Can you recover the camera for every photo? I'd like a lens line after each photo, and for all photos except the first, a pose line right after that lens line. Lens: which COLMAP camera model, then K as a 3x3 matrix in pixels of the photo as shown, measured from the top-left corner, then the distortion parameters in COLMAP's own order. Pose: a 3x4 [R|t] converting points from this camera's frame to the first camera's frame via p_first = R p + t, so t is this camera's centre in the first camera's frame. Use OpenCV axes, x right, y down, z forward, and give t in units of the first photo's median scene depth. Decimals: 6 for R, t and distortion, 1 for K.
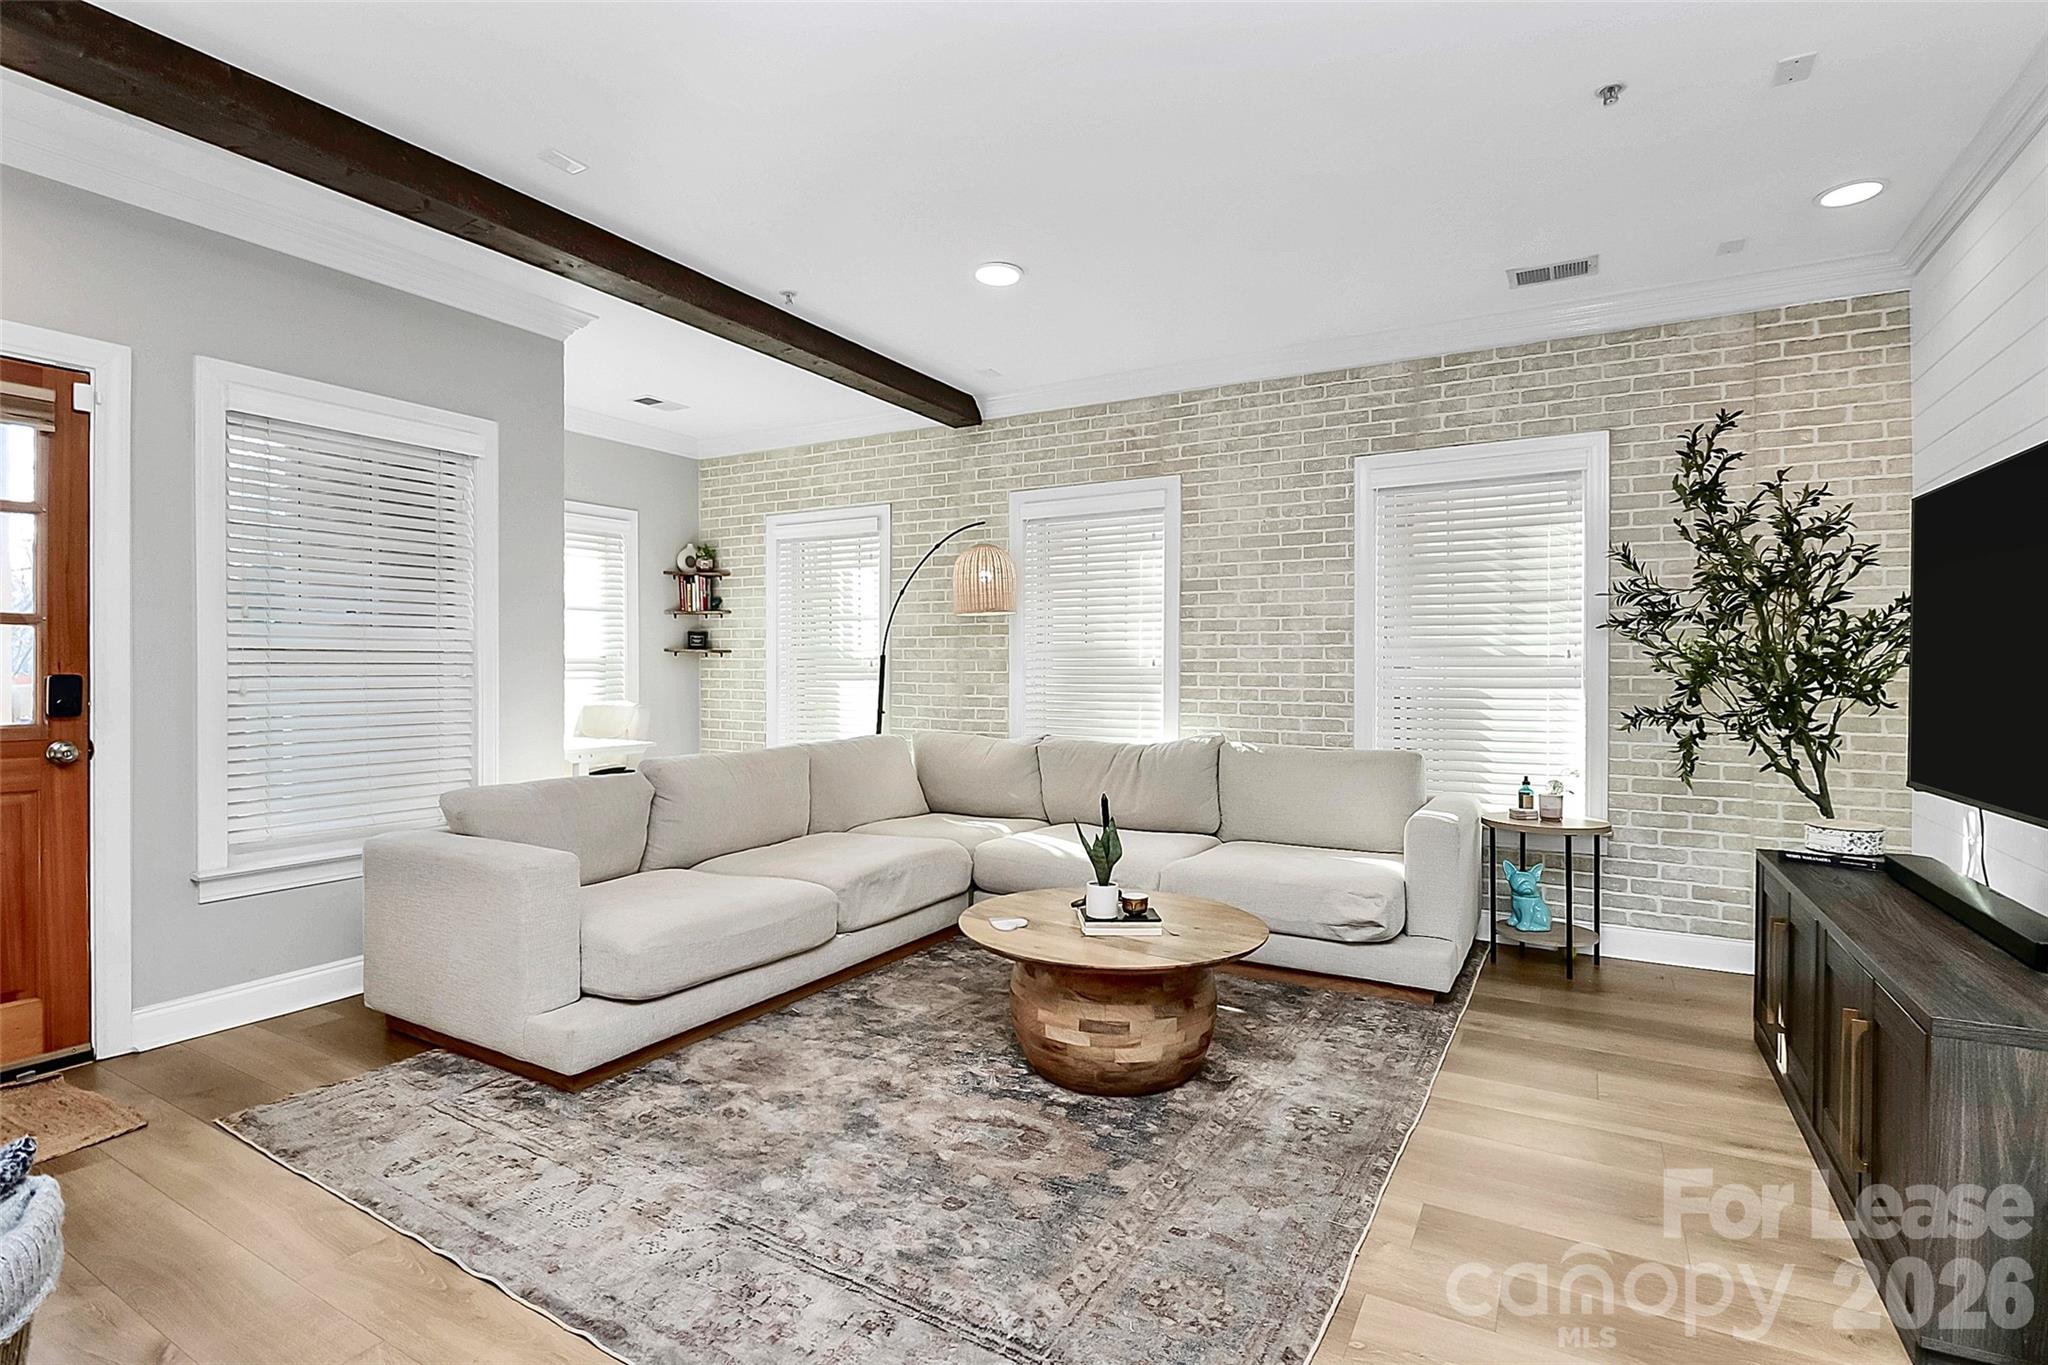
lens RADIAL K [[976.3, 0, 1022.8], [0, 976.3, 663.3], [0, 0, 1]] dist [0.002445, -0.011967]
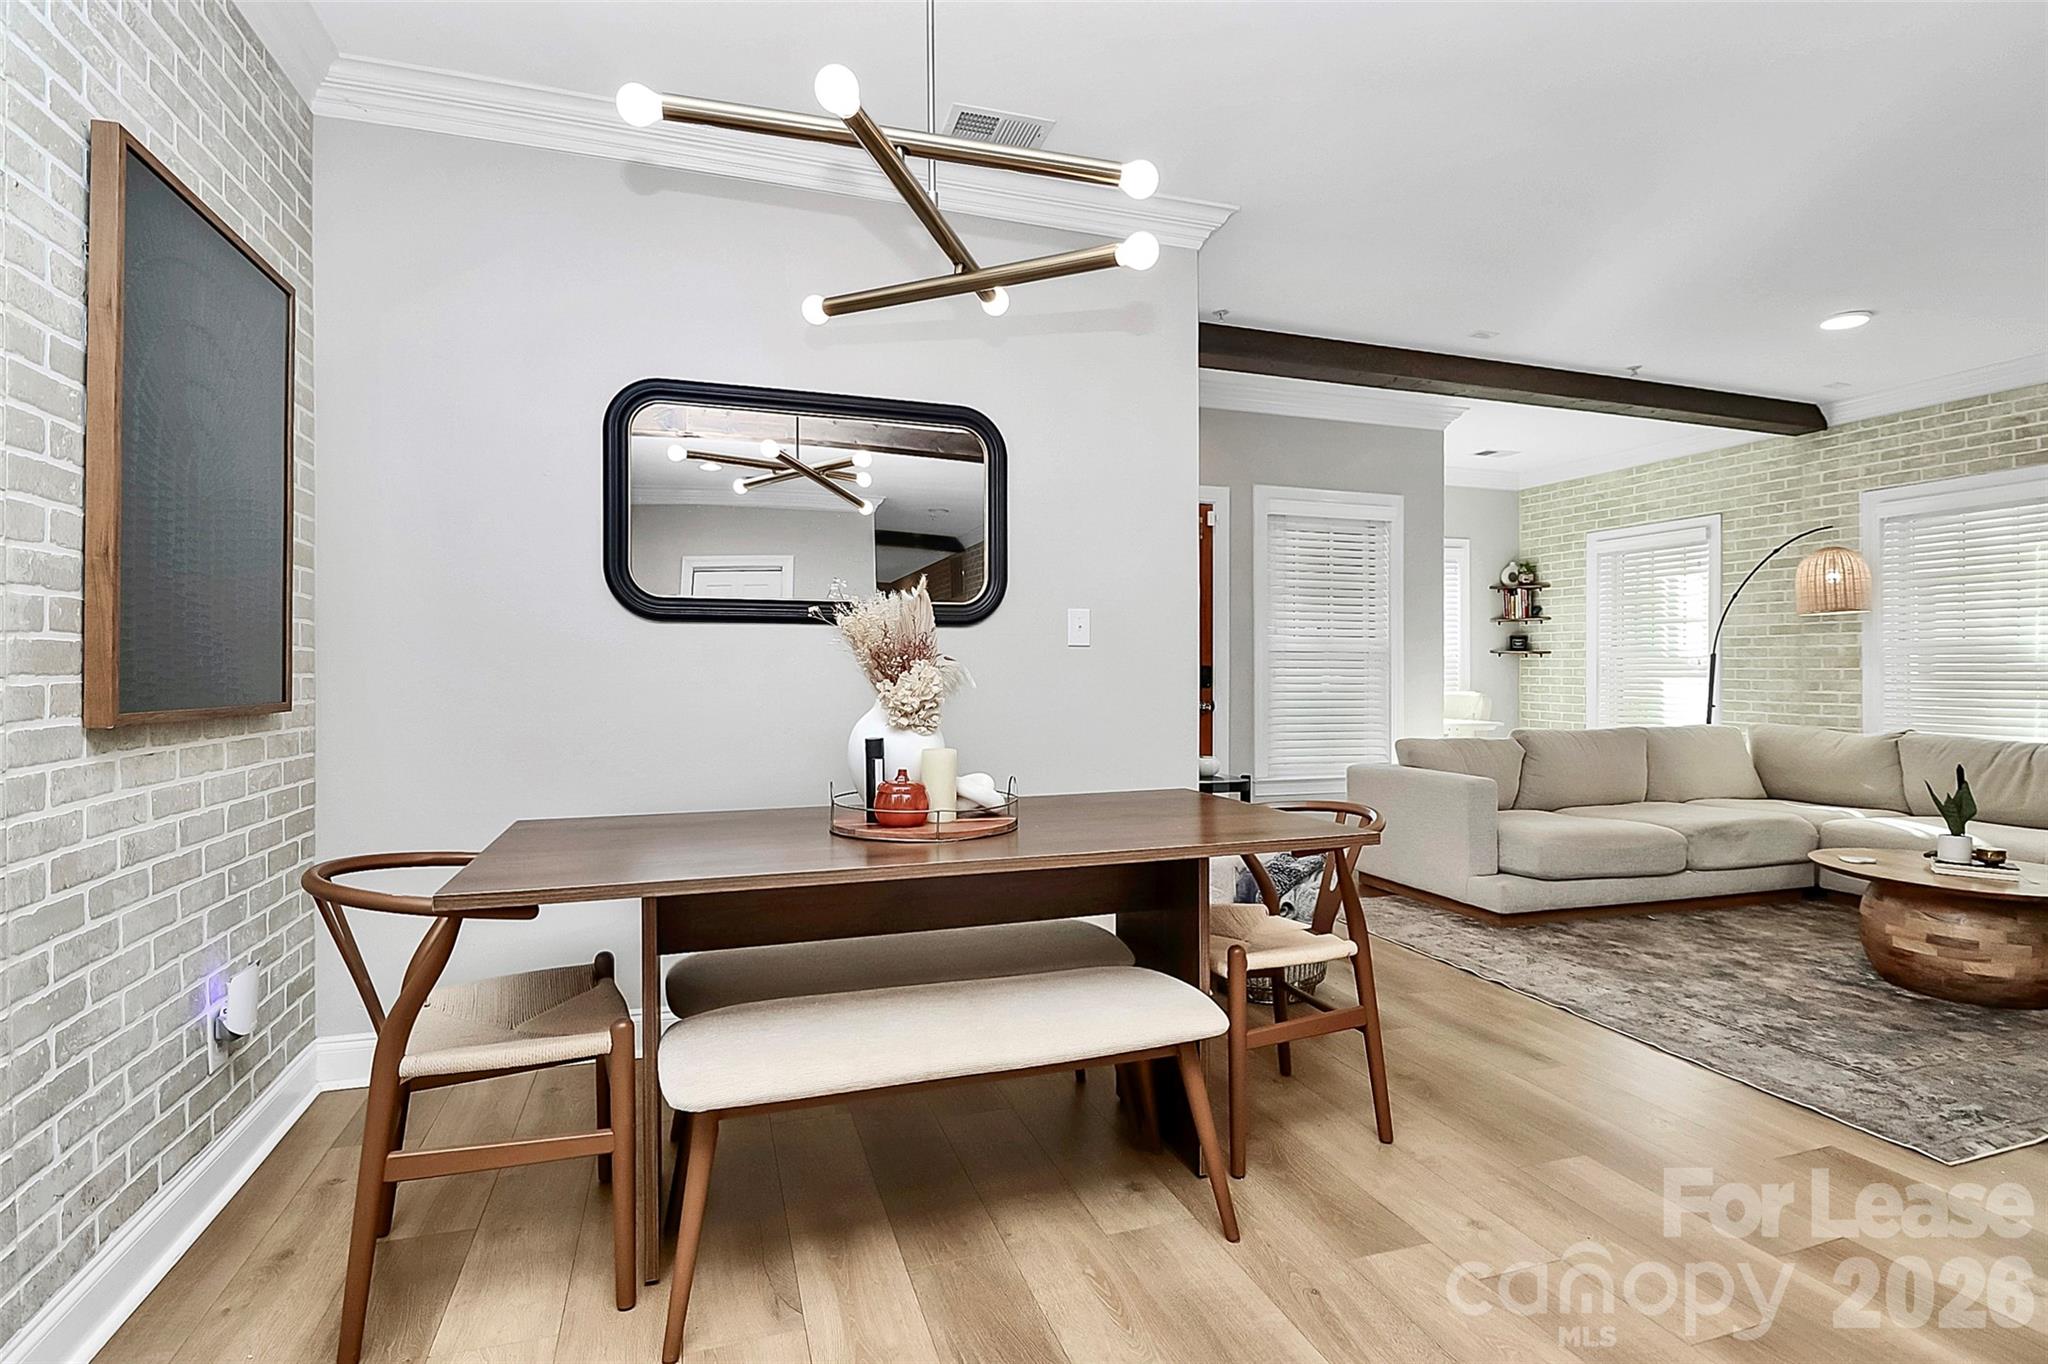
lens RADIAL K [[978.5, 0, 1014.1], [0, 978.5, 668.3], [0, 0, 1]] dist [0.003148, -0.014947]
pose [[0.740929, -0.000141, -0.671584, 0.012737], [-0.000214, 1.000000, -0.000447, 0.010263], [0.671584, 0.000475, 0.740928, -0.398087]]
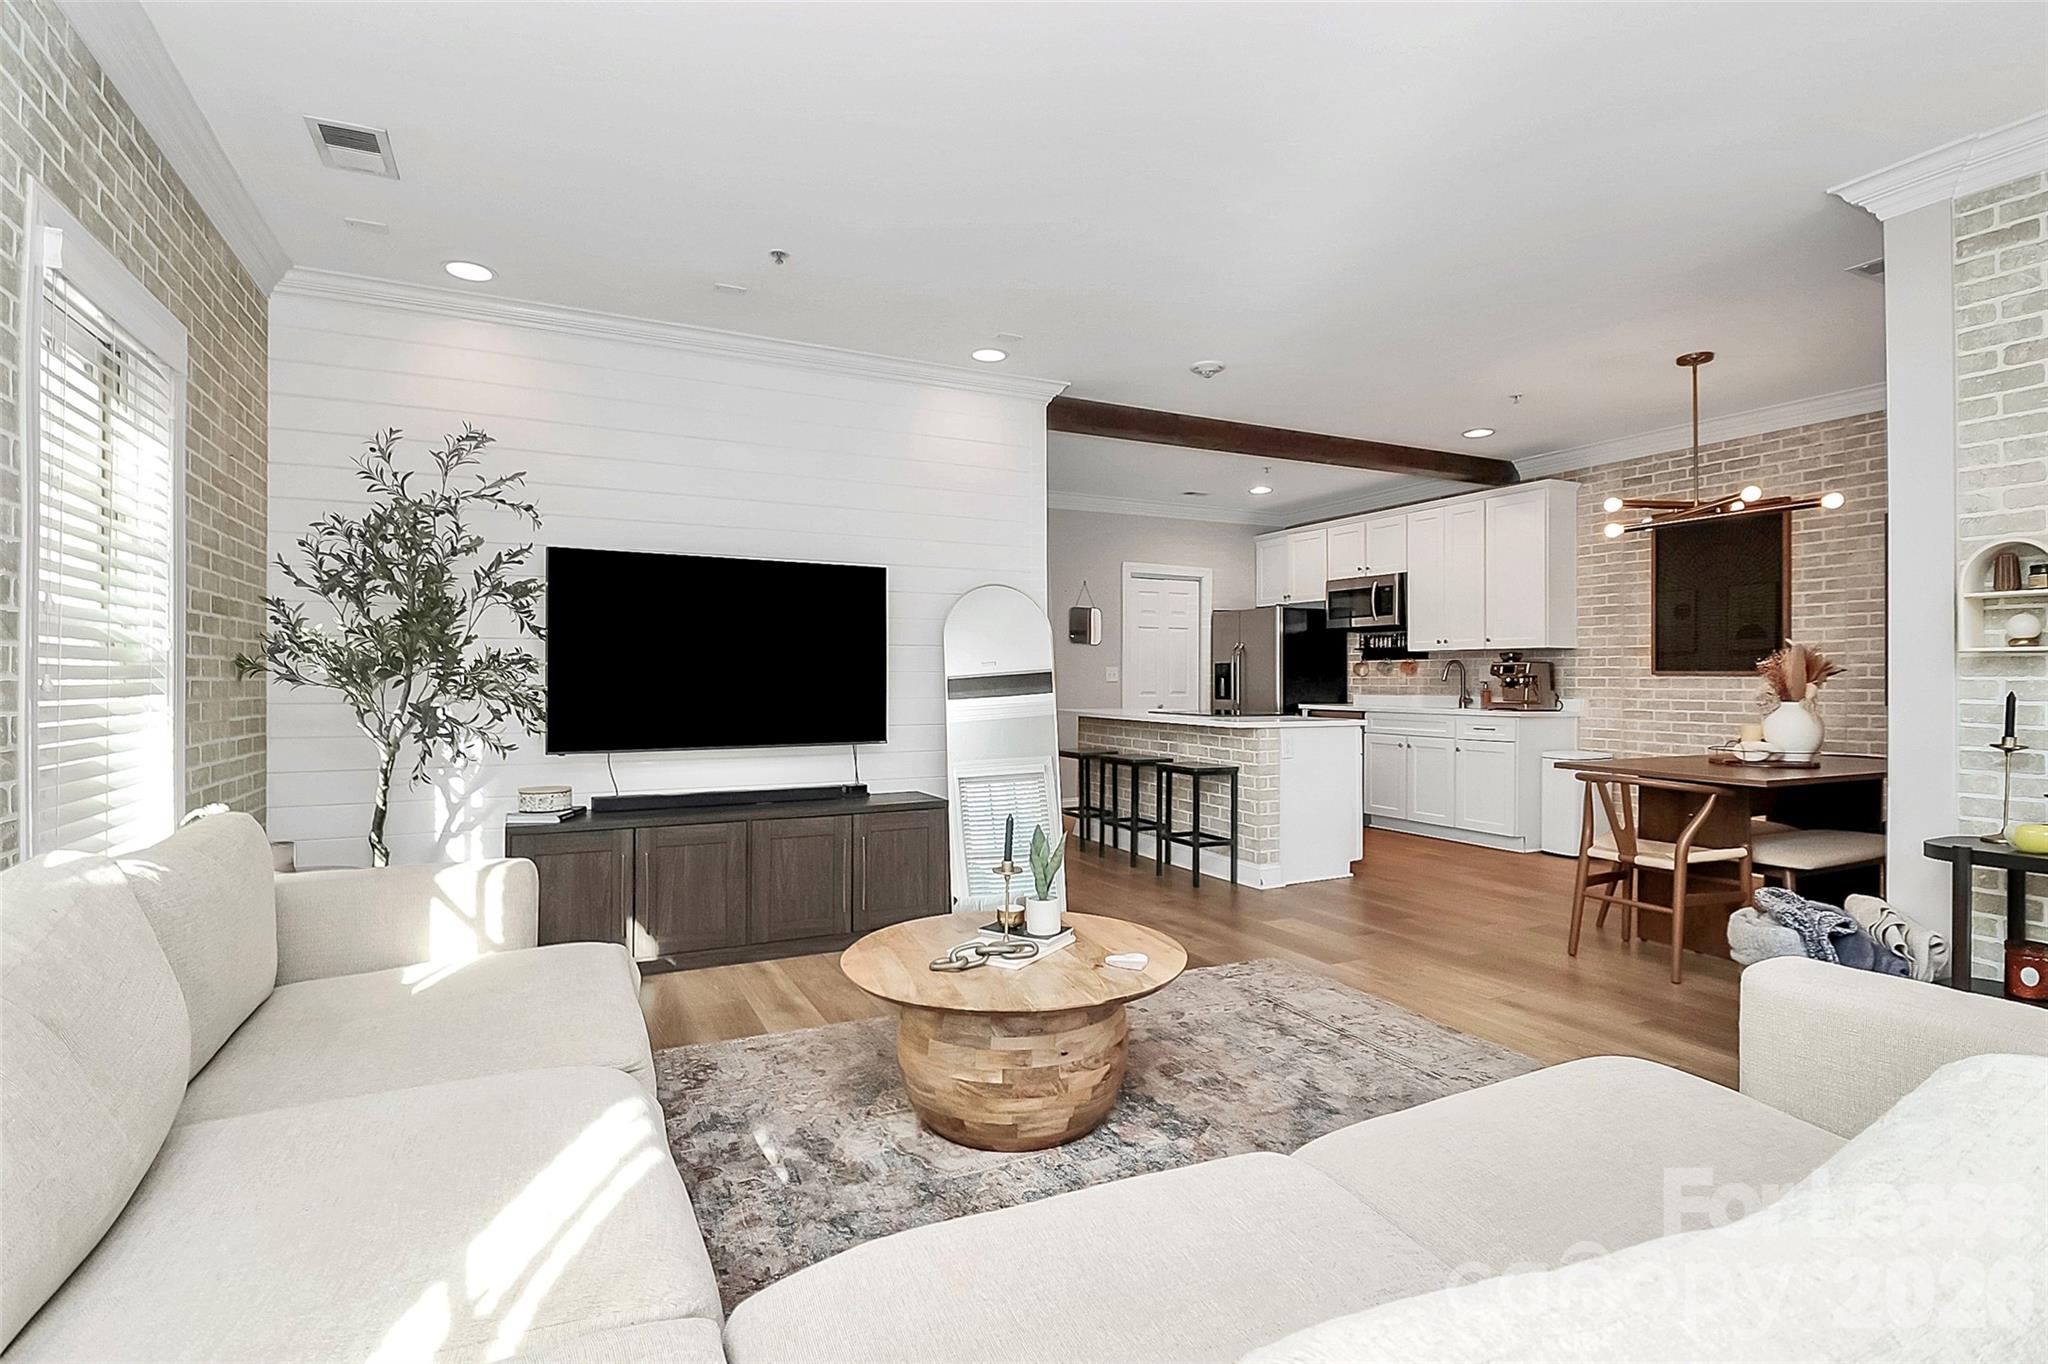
lens RADIAL K [[984.6, 0, 1022.5], [0, 984.6, 671.5], [0, 0, 1]] dist [-0.003731, -0.000941]
pose [[-0.835286, -0.001640, 0.549813, -0.245845], [-0.007149, 0.999943, -0.007878, 0.008912], [-0.549769, -0.010511, -0.835250, 1.048626]]
